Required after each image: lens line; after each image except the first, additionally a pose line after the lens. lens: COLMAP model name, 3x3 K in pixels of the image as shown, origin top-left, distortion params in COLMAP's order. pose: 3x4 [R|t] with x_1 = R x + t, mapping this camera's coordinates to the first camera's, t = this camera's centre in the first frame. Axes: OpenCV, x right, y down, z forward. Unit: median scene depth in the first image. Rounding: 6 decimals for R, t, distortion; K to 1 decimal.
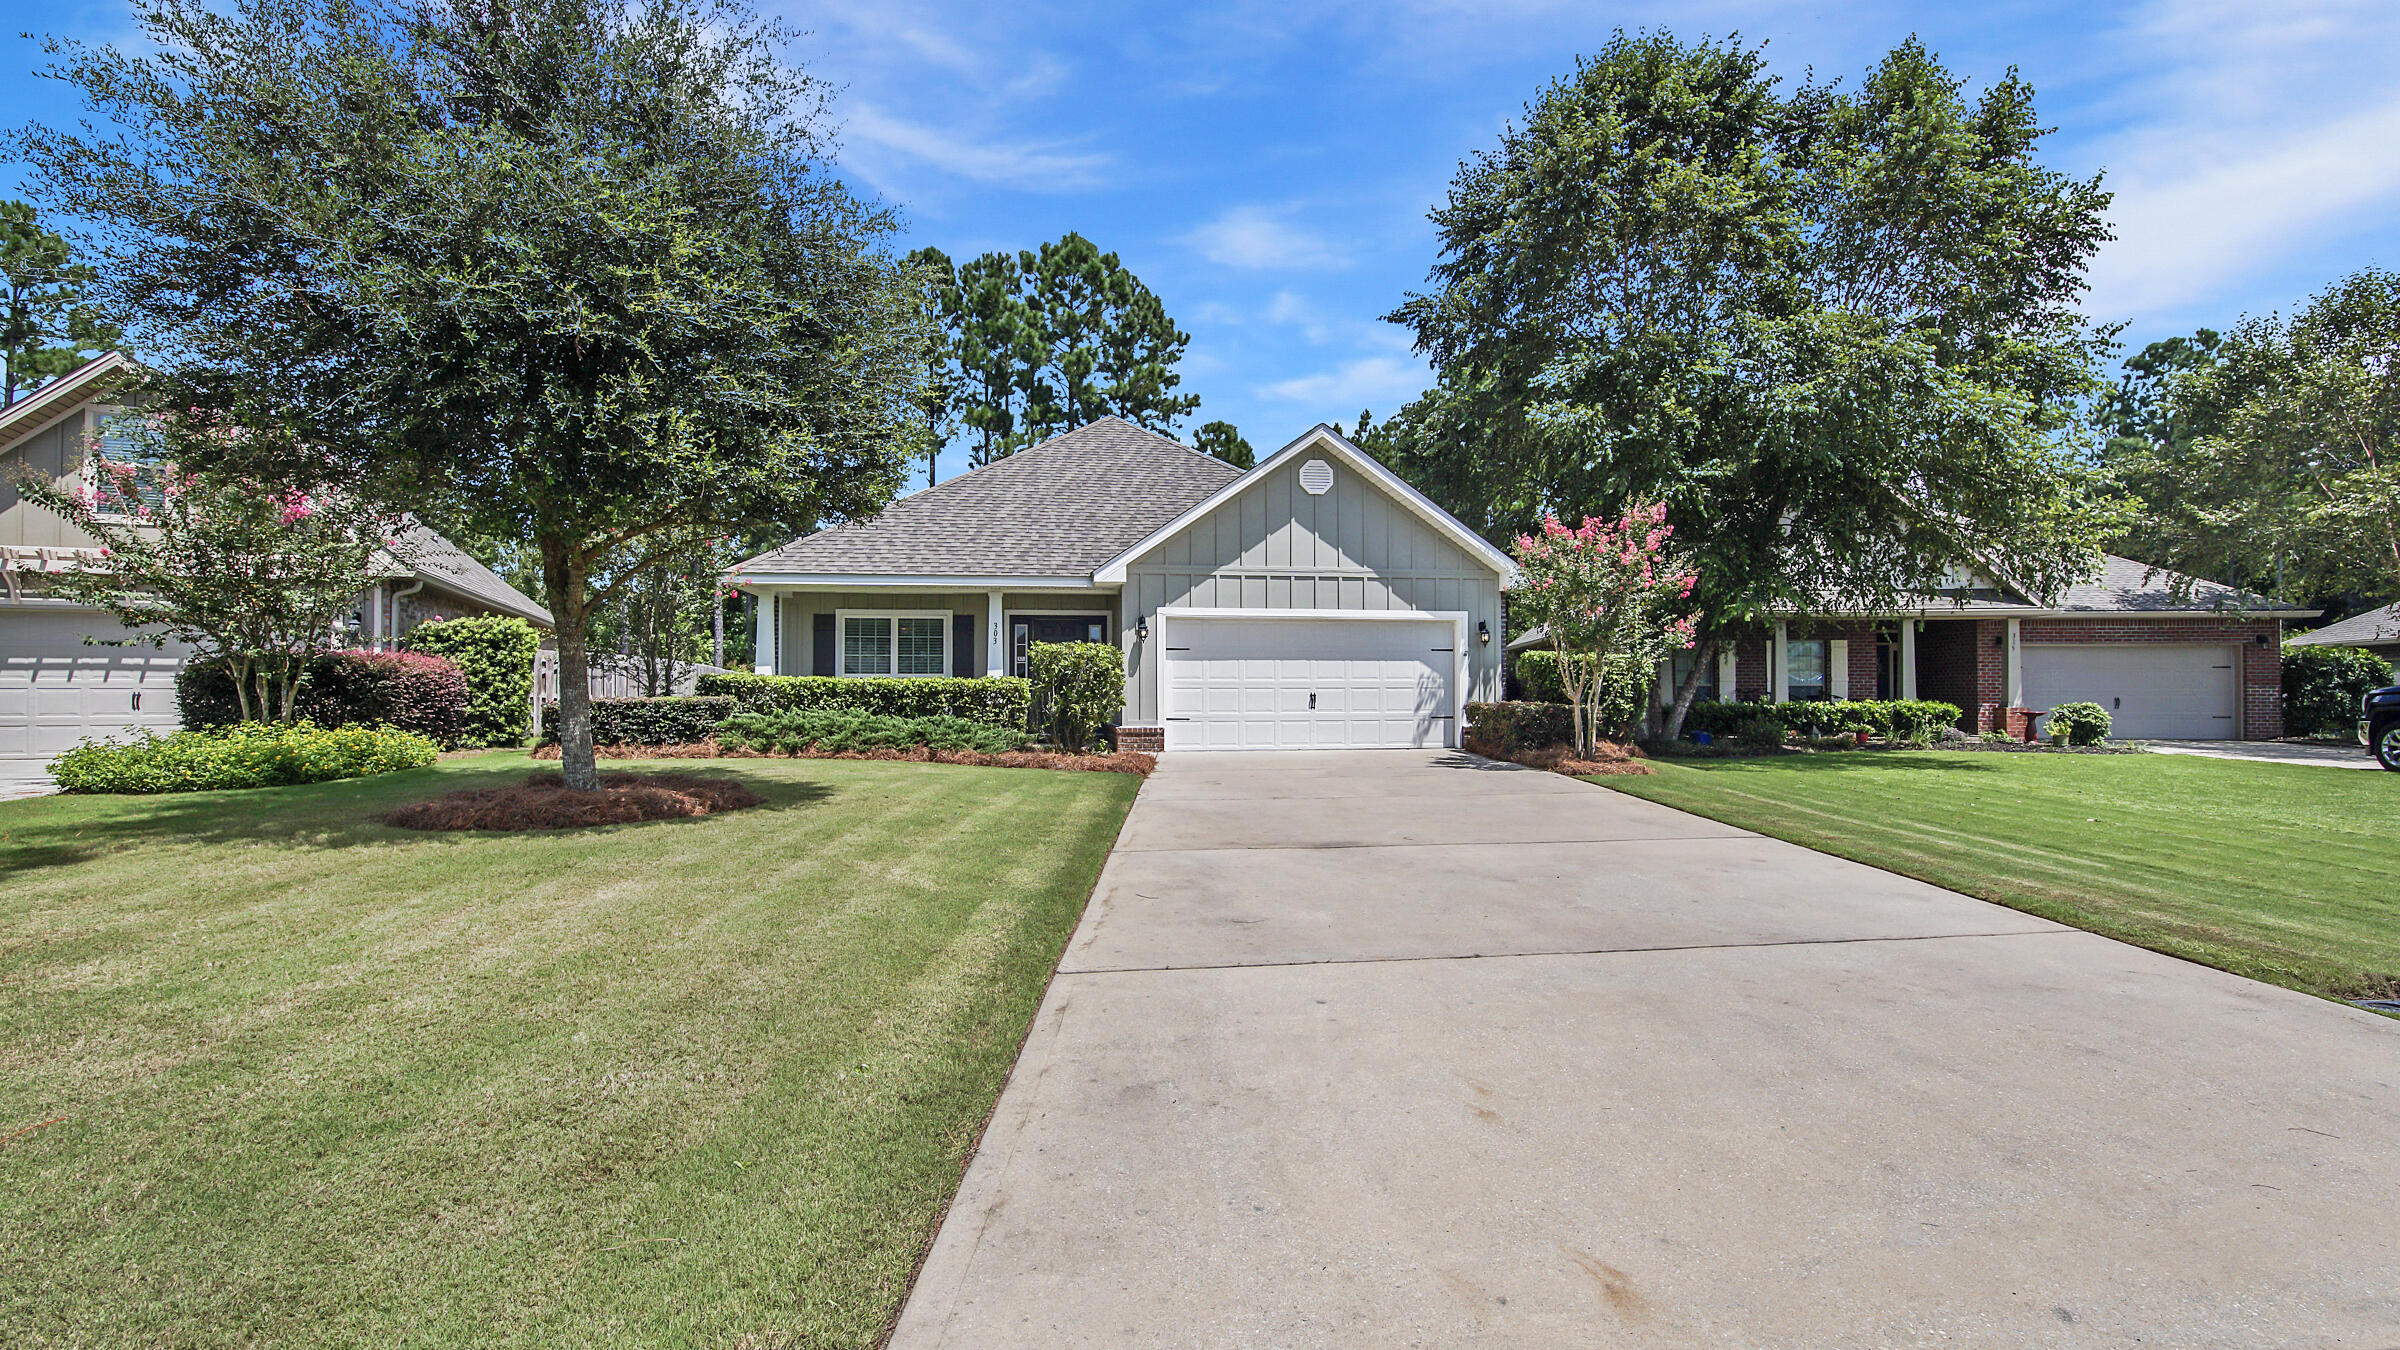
lens RADIAL K [[1127.3, 0, 1195.5], [0, 1127.3, 603.4], [0, 0, 1]] dist [-0.030151, -0.000008]
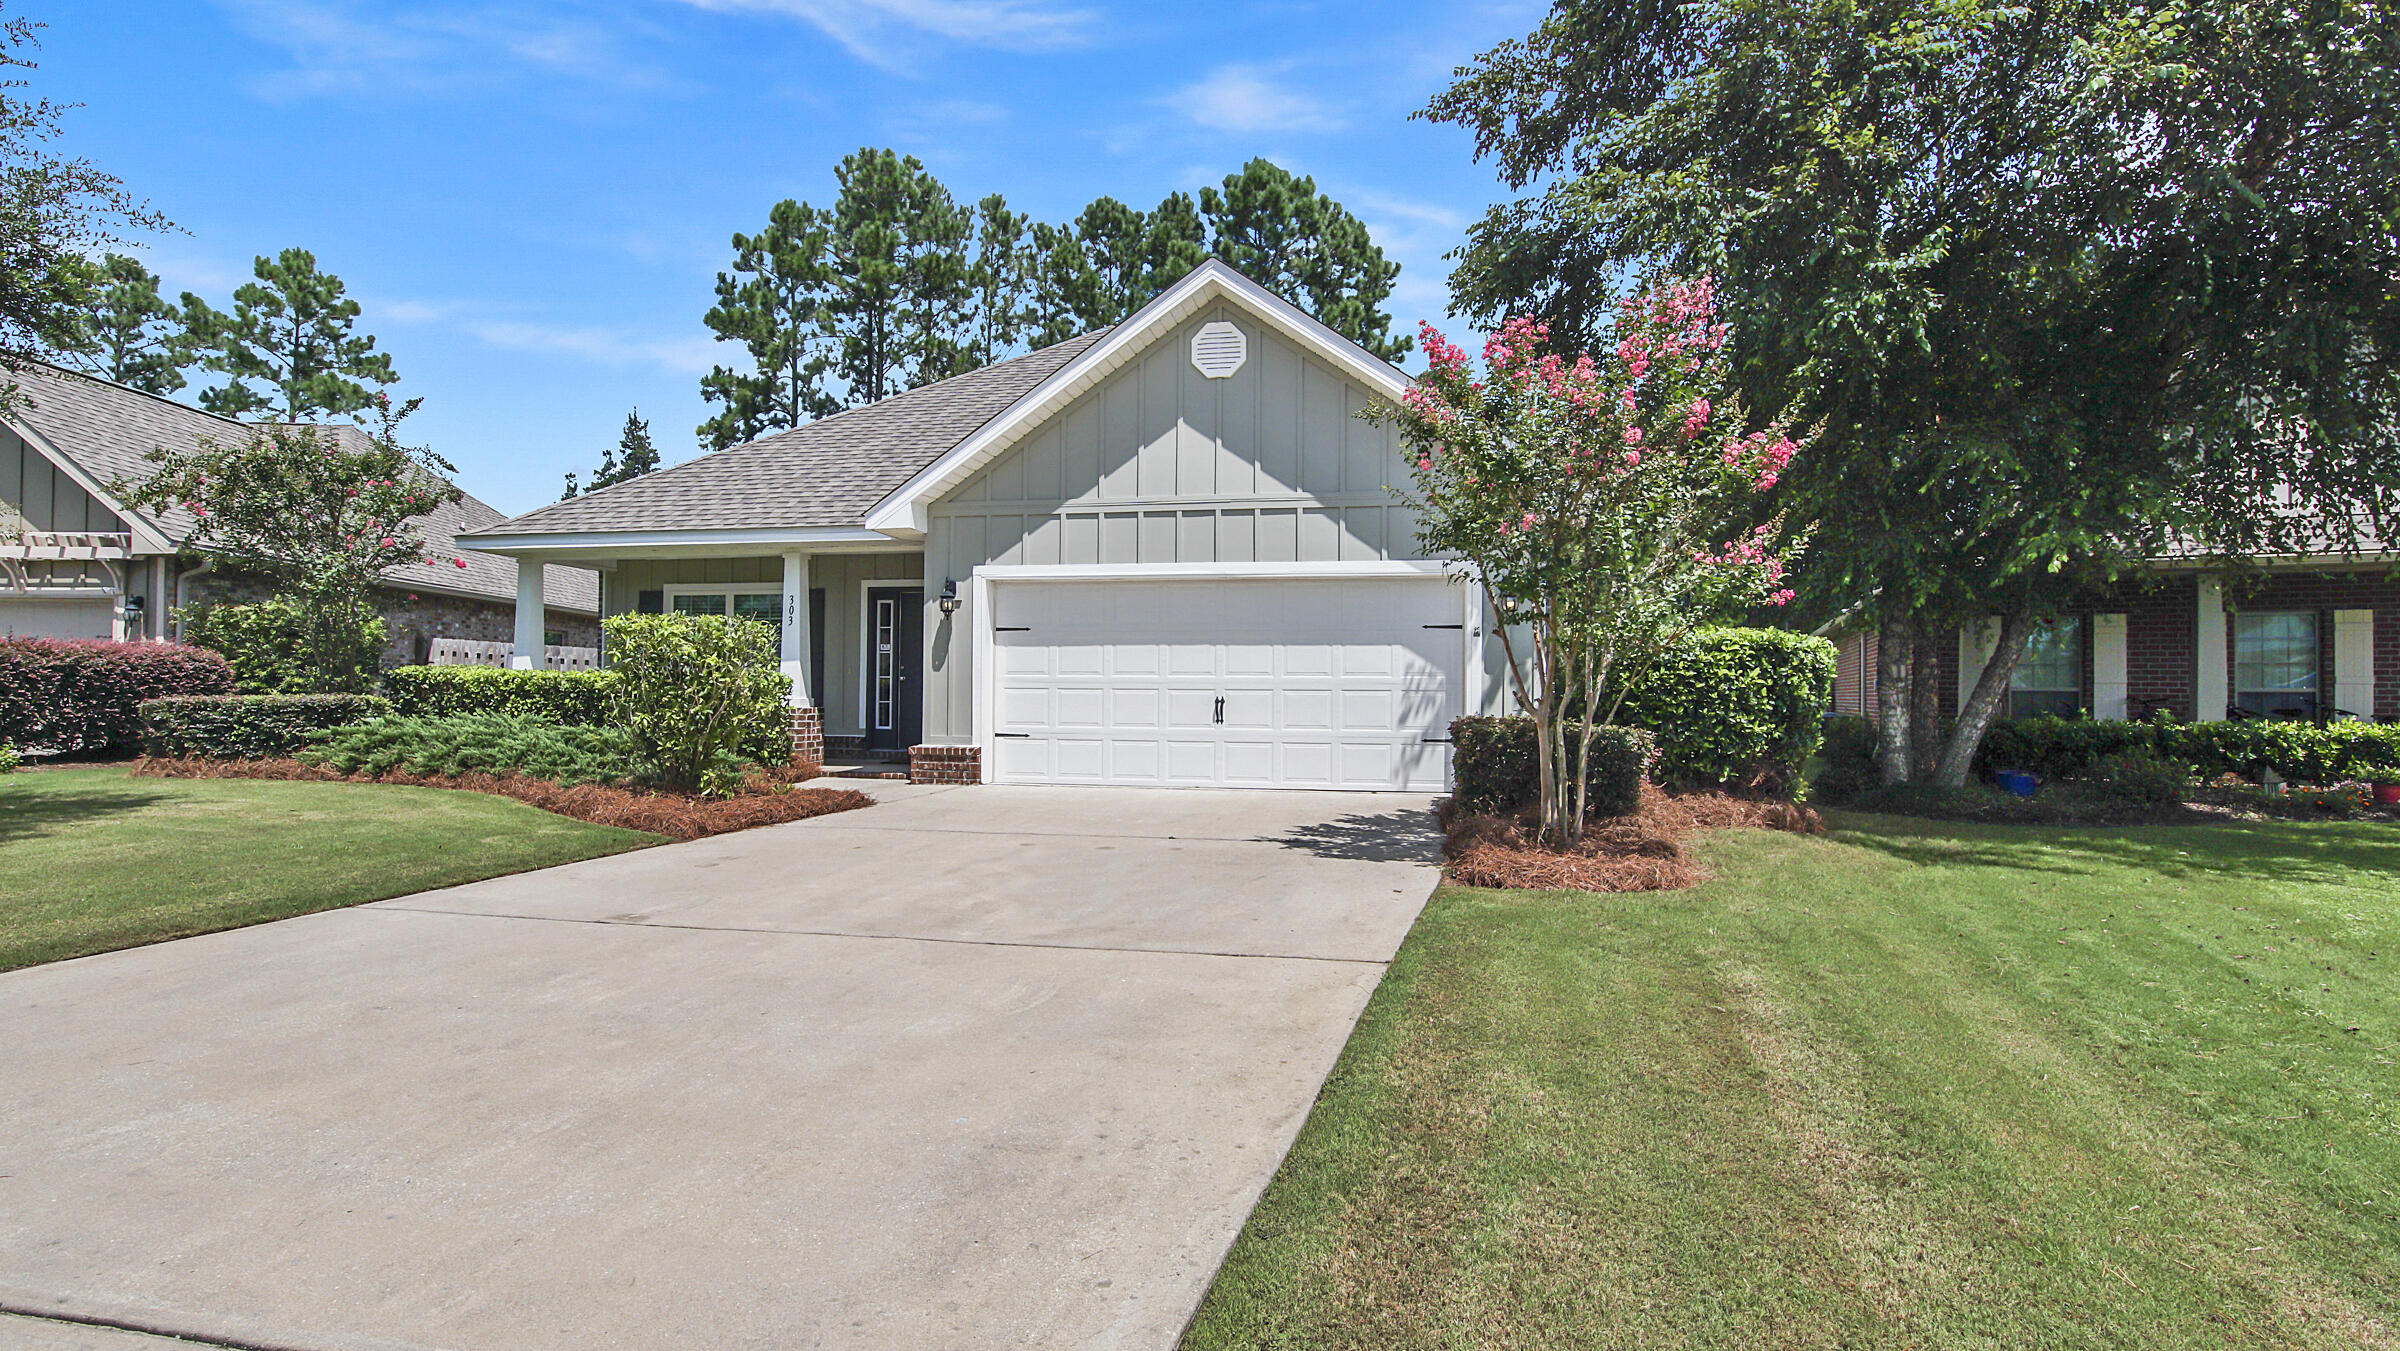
lens RADIAL K [[1133.6, 0, 1203.1], [0, 1133.6, 631.1], [0, 0, 1]] dist [-0.012133, 0.000726]
pose [[0.948051, -0.010801, -0.317936, 0.293803], [0.017538, 0.999678, 0.018337, 0.031071], [0.317635, -0.022961, 0.947935, 0.399806]]
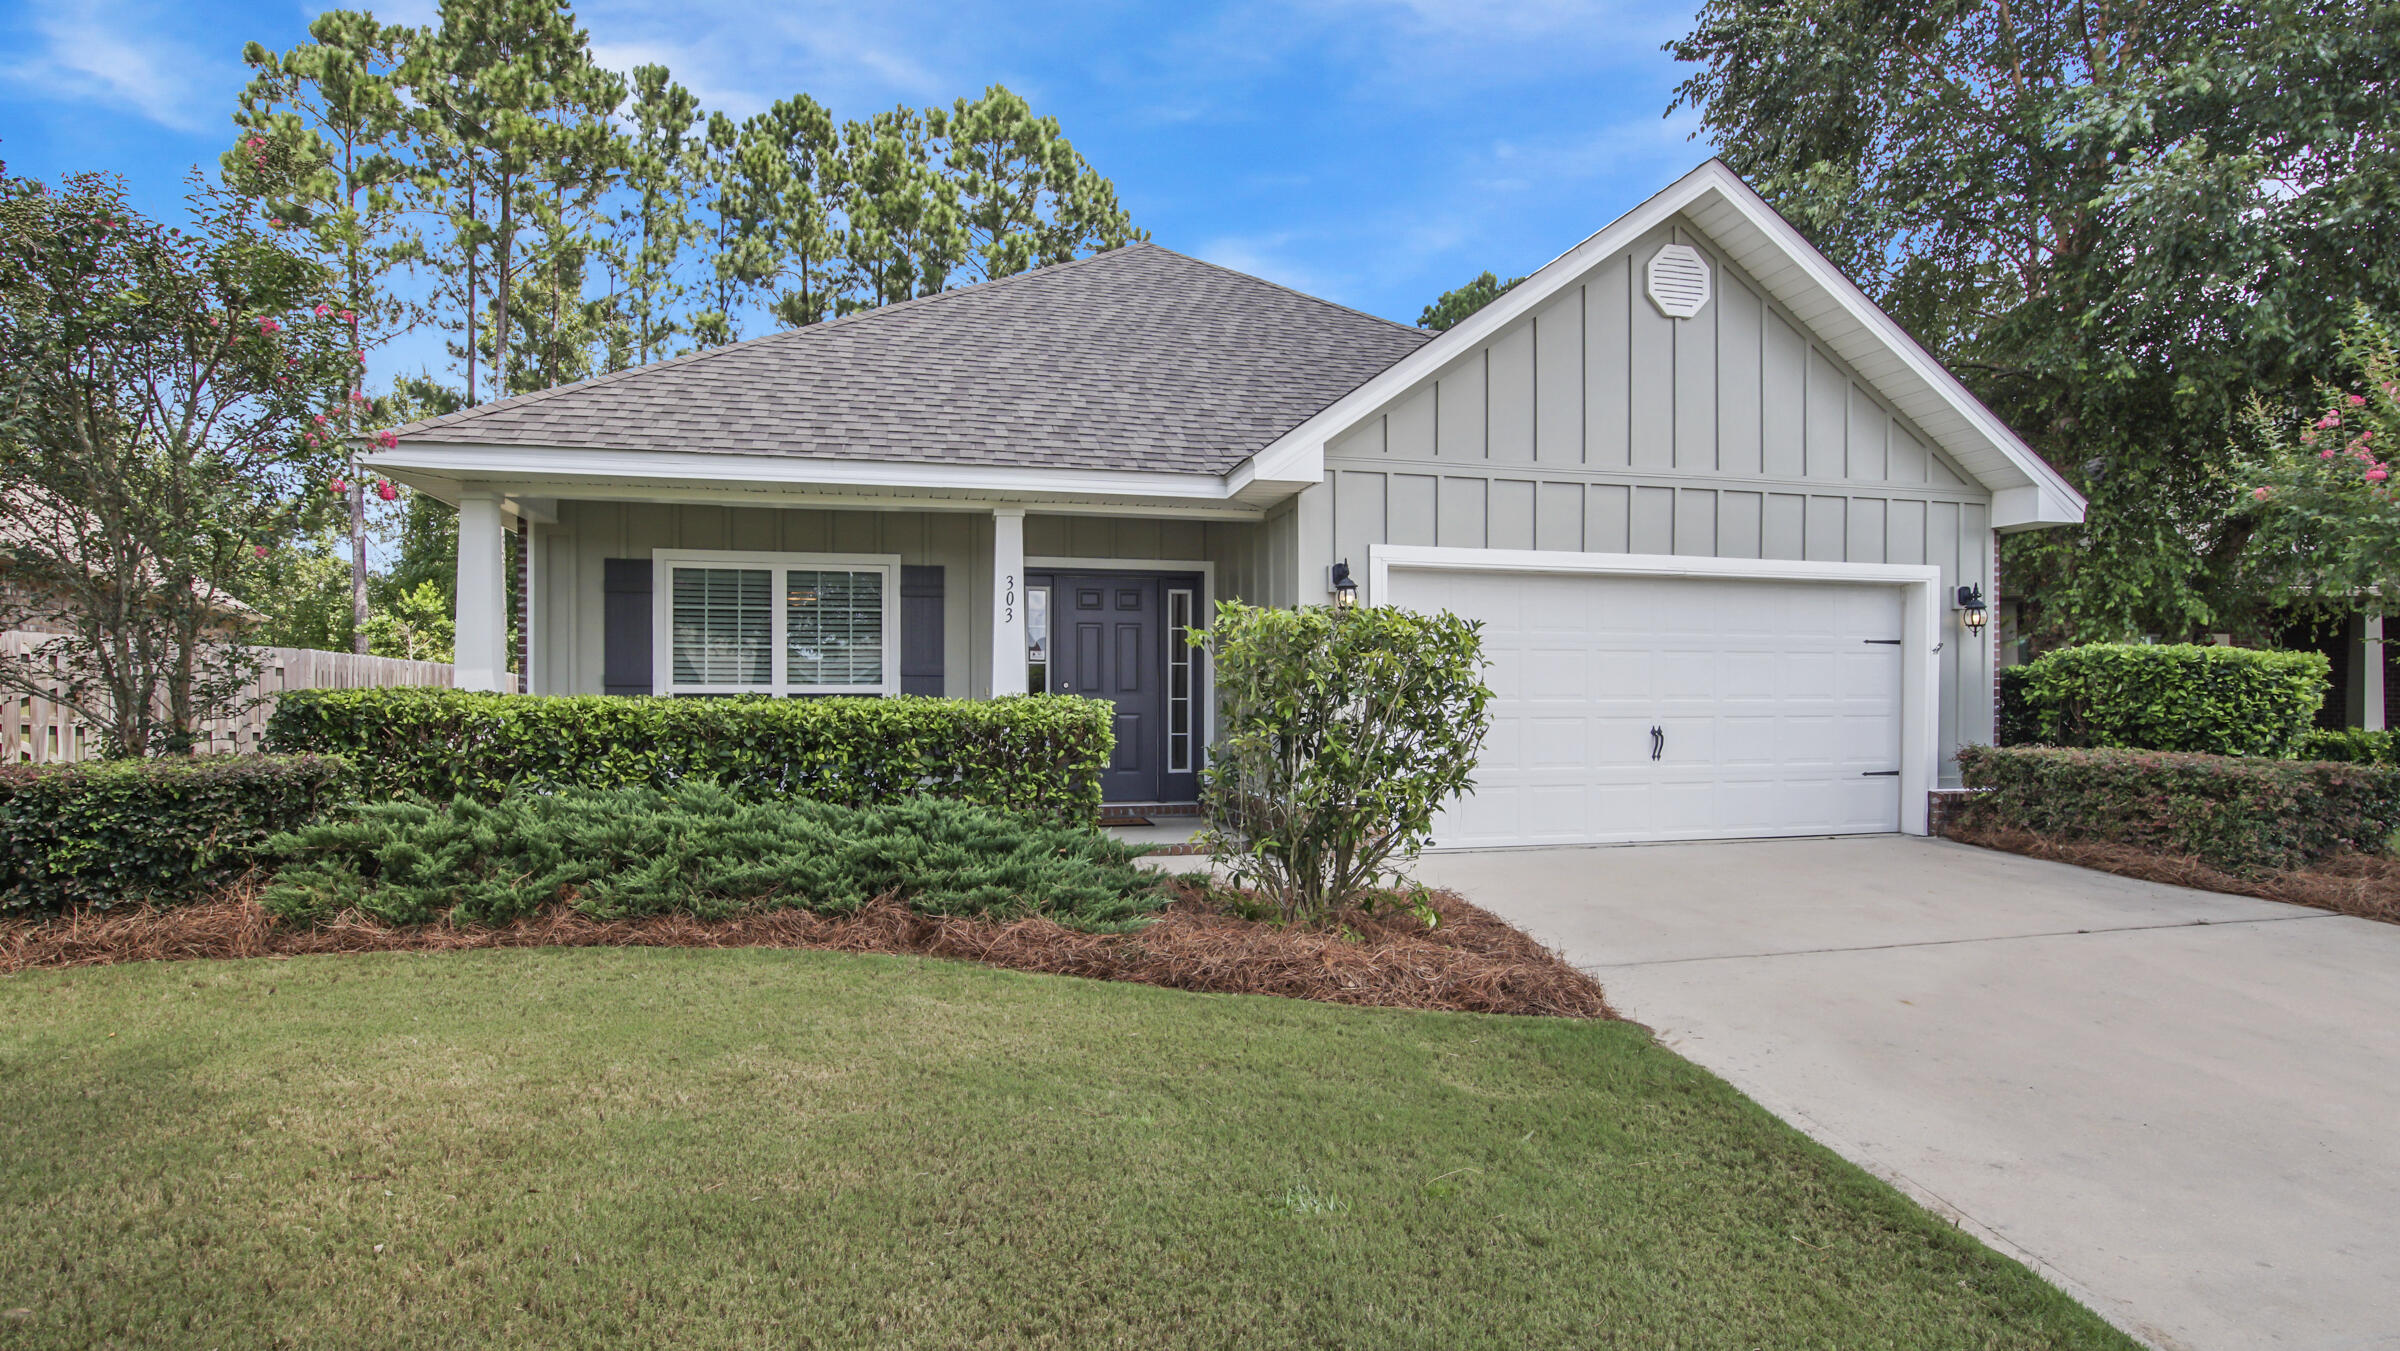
lens RADIAL K [[1140.7, 0, 1163.9], [0, 1140.7, 671.0], [0, 0, 1]] dist [-0.005204, -0.000040]
pose [[0.996318, 0.003589, 0.085665, -0.152619], [-0.008982, 0.997995, 0.062647, 0.025769], [-0.085268, -0.063186, 0.994352, 0.520810]]
